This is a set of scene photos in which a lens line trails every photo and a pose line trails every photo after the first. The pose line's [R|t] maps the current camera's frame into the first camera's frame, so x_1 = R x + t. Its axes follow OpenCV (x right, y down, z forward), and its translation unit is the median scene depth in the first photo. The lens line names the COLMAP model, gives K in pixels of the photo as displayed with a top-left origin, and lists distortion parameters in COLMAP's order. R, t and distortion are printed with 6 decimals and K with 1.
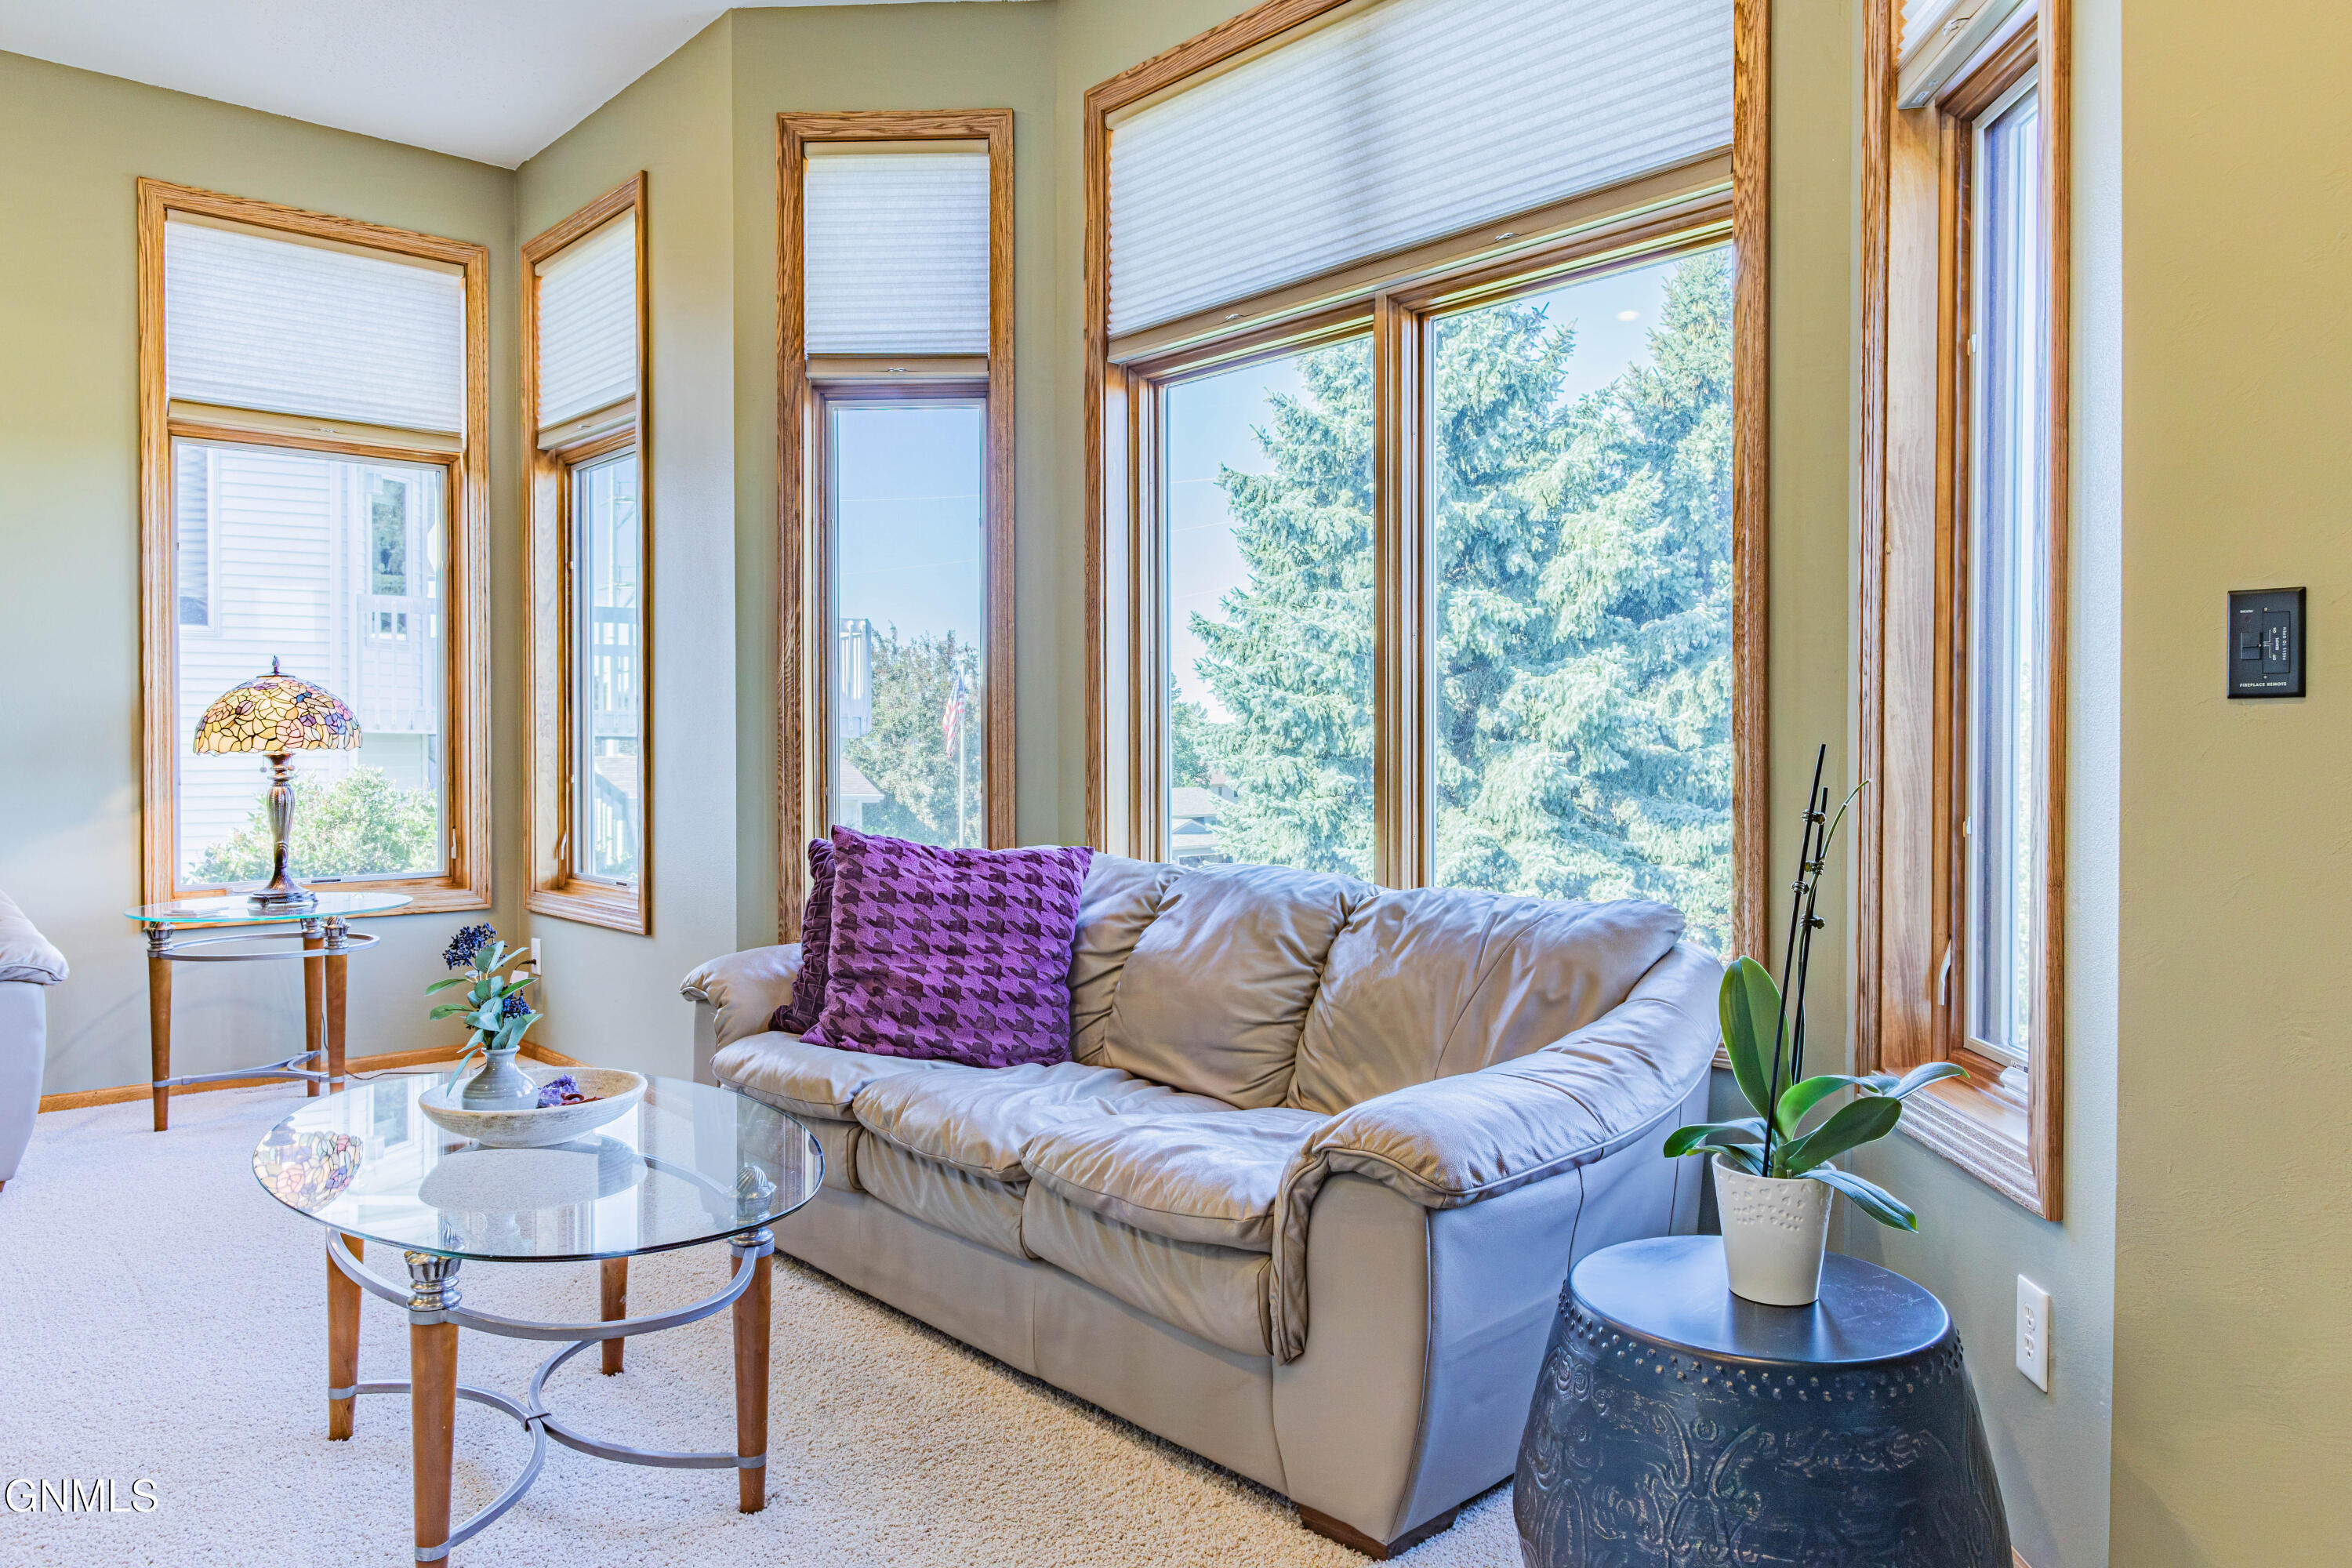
lens RADIAL K [[1603.3, 0, 1168.5], [0, 1603.3, 758.5], [0, 0, 1]] dist [0.010520, 0.006899]
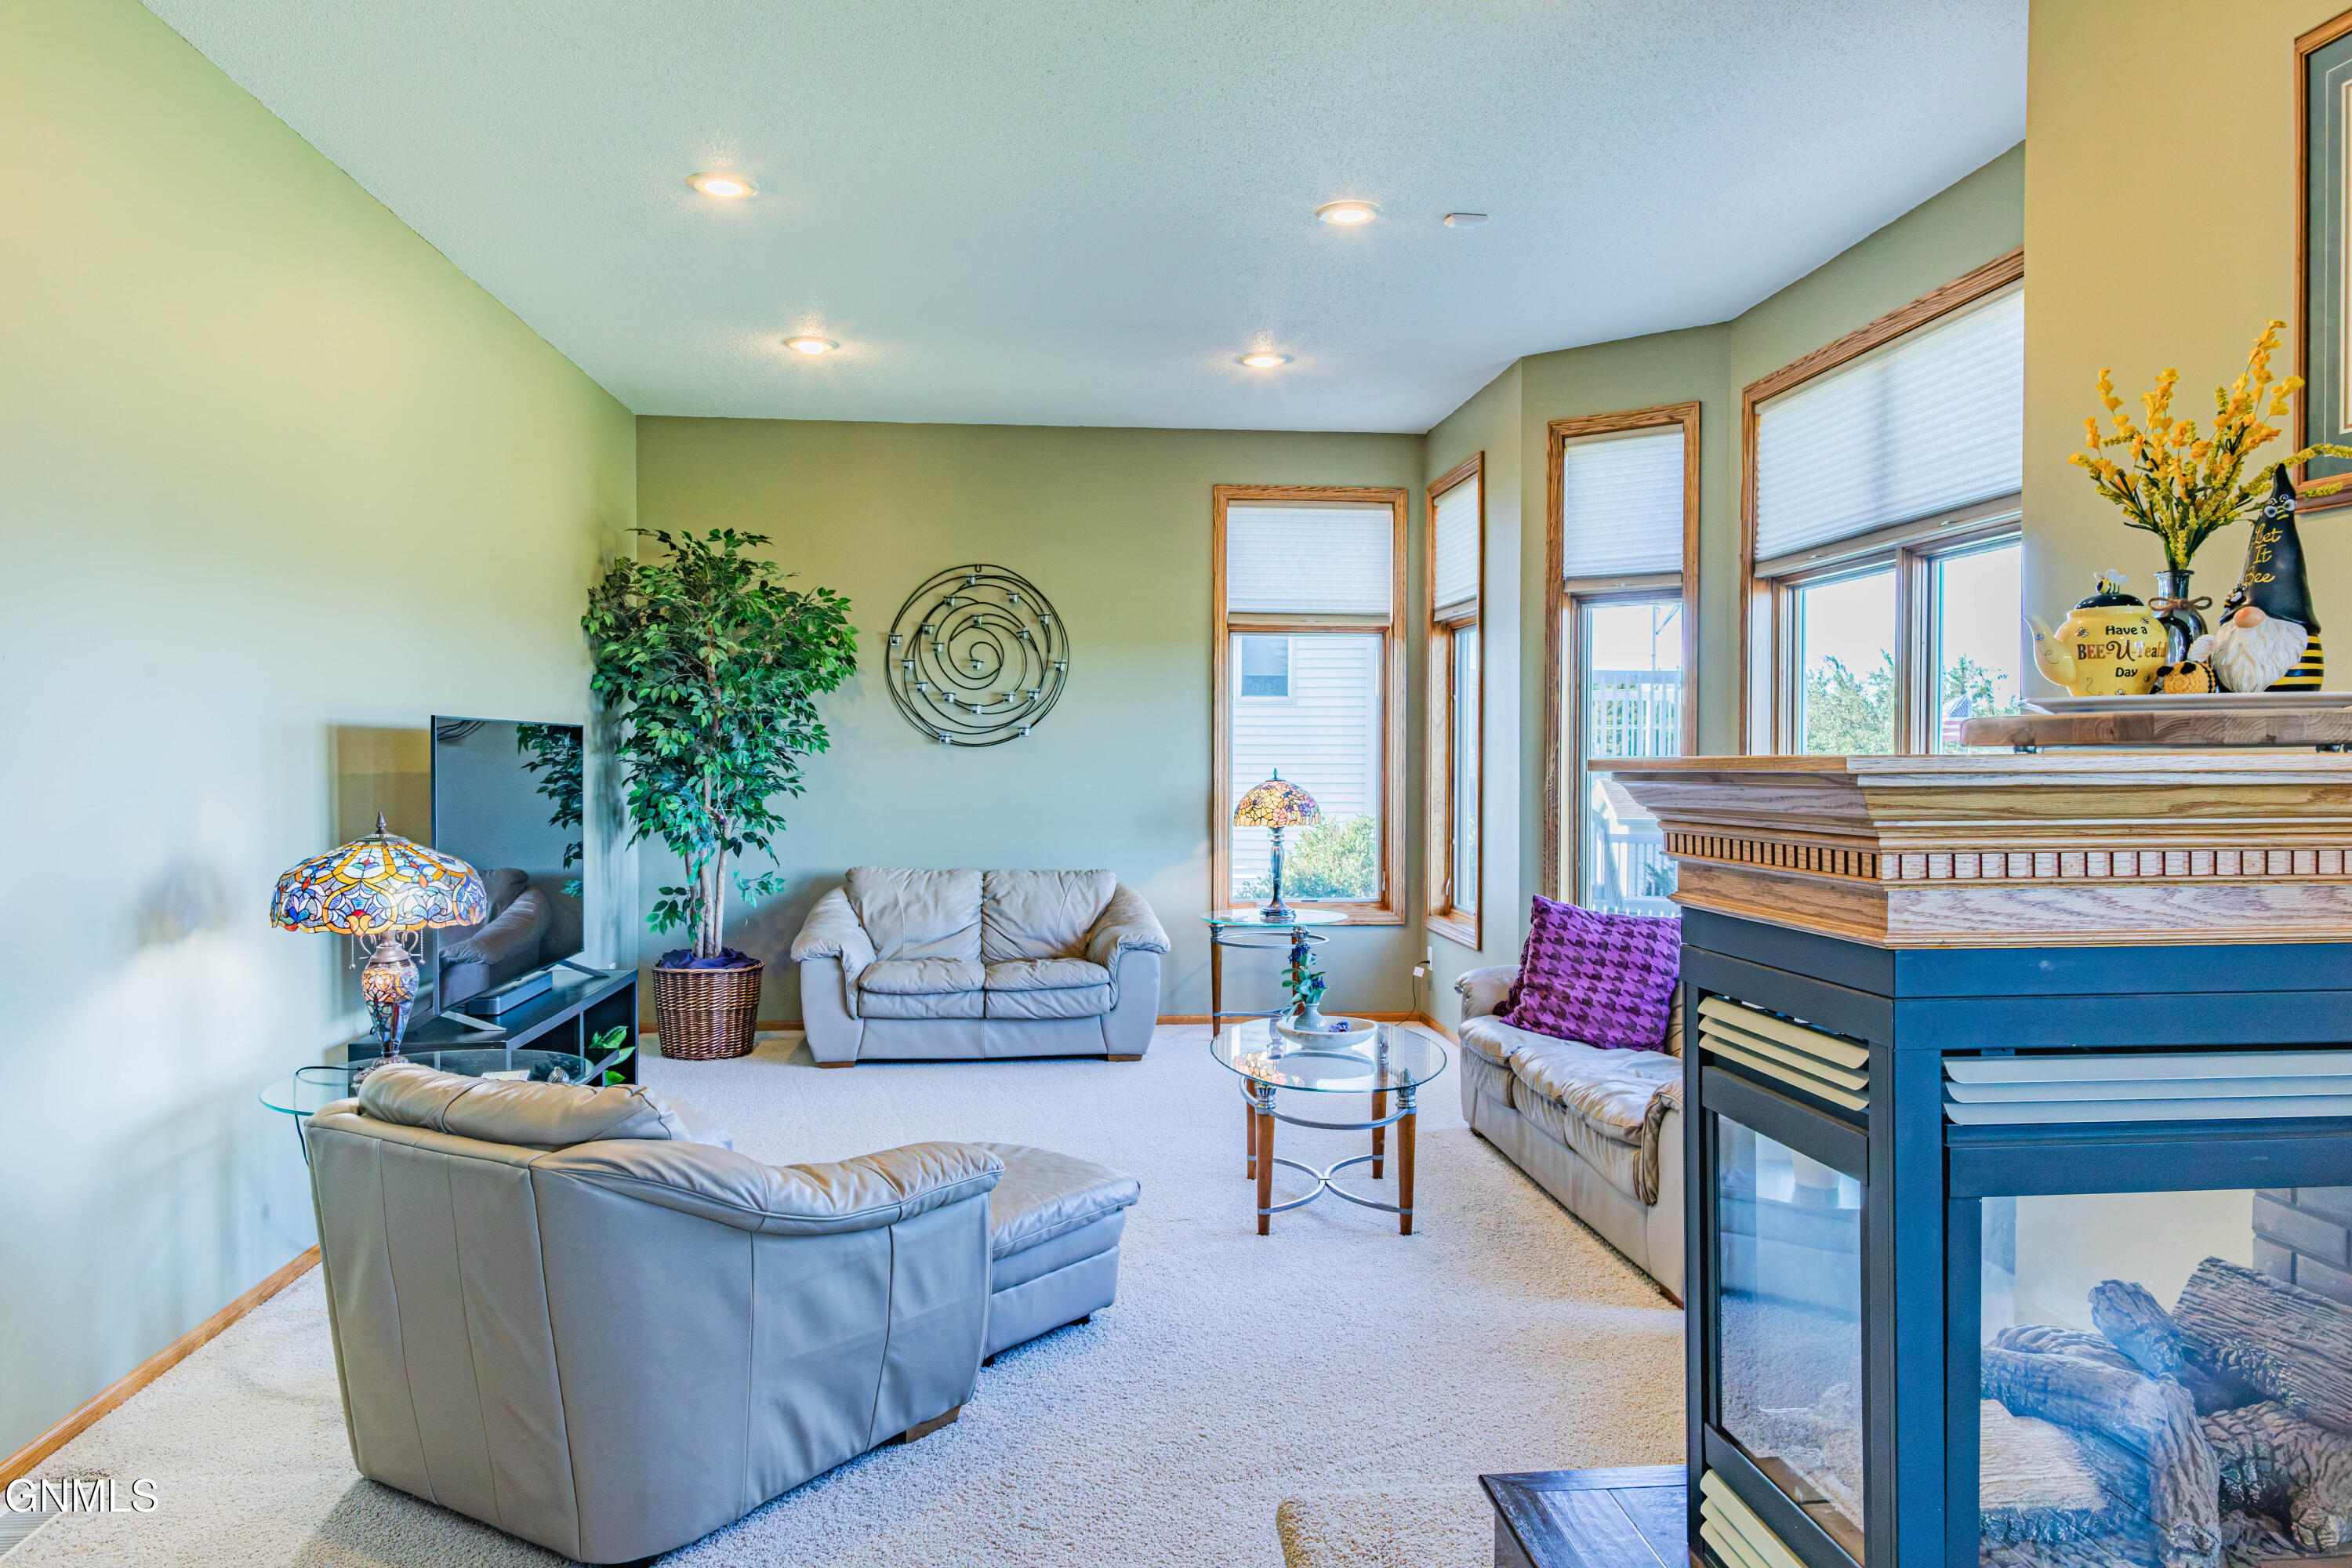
lens RADIAL K [[1603.3, 0, 1171.9], [0, 1603.3, 780.1], [0, 0, 1]] dist [0.010520, 0.006899]
pose [[0.805536, 0.012102, -0.592424, 0.416750], [-0.006550, 0.999912, 0.011520, -0.083137], [0.592511, -0.005399, 0.805544, -0.491259]]
